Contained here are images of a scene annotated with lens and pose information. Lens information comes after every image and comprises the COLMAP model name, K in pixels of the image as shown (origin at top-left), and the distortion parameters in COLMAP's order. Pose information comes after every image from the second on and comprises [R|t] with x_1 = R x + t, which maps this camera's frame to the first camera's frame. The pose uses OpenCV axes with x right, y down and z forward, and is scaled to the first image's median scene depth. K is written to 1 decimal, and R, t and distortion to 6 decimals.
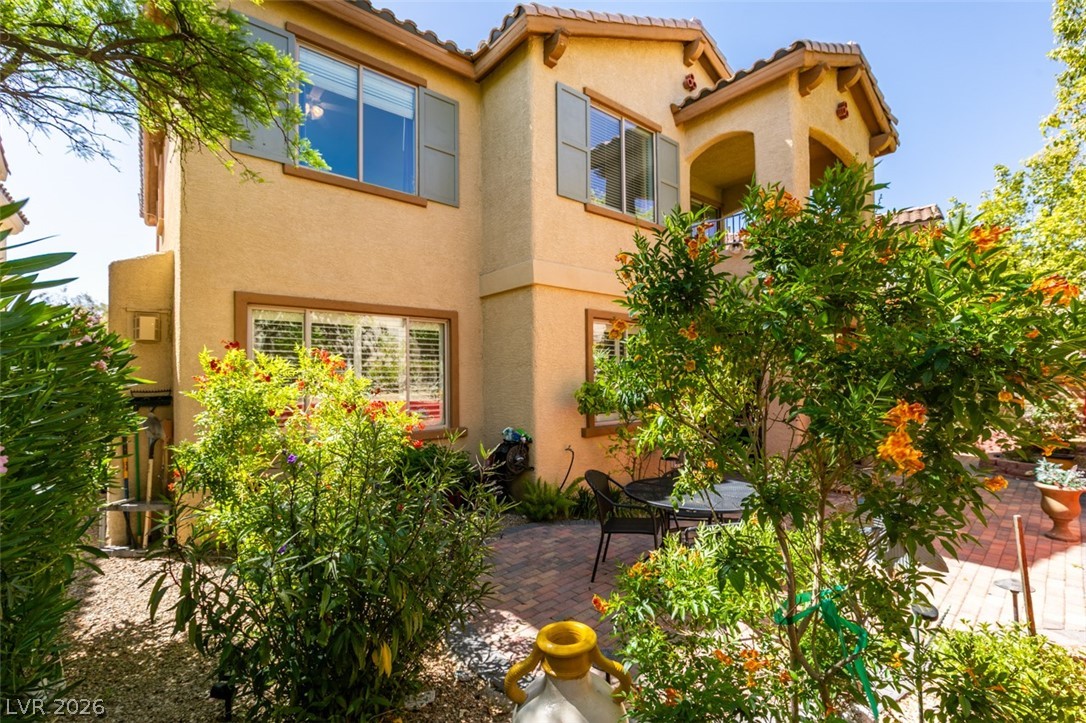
lens RADIAL K [[479.8, 0, 539.9], [0, 479.8, 362.6], [0, 0, 1]] dist [-0.000583, 0.000144]
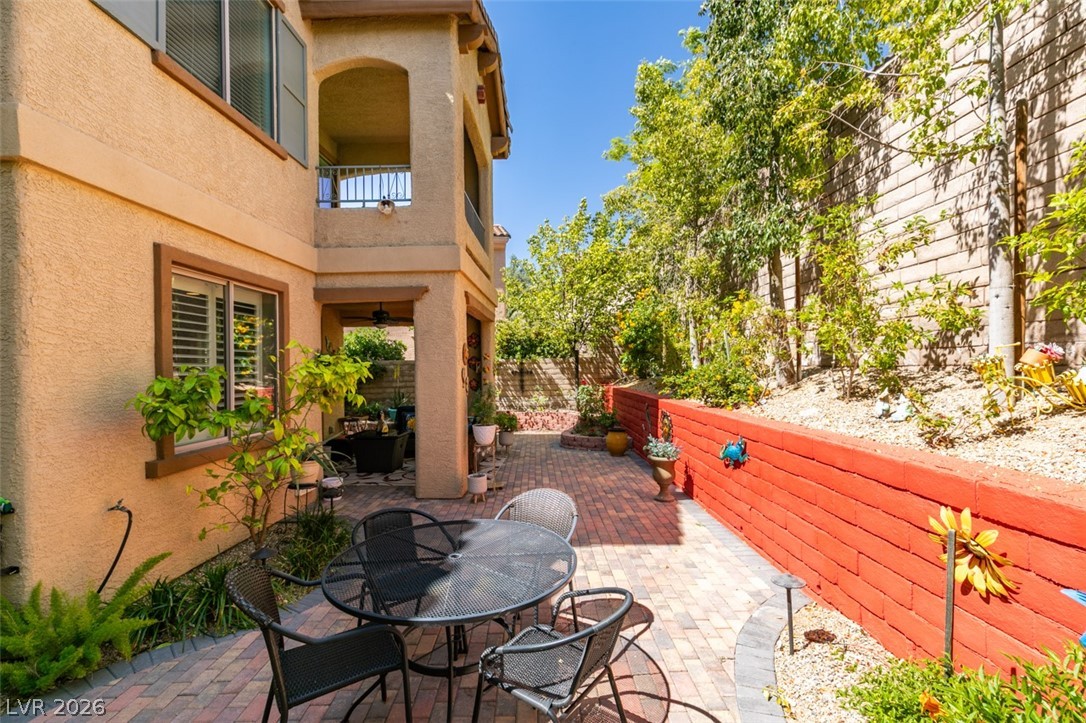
lens RADIAL K [[479.8, 0, 539.9], [0, 479.8, 368.2], [0, 0, 1]] dist [-0.000583, 0.000144]
pose [[0.660841, -0.000288, 0.750526, -0.025032], [-0.019512, 0.999655, 0.017564, 0.012528], [-0.750273, -0.026251, 0.660607, 0.309725]]
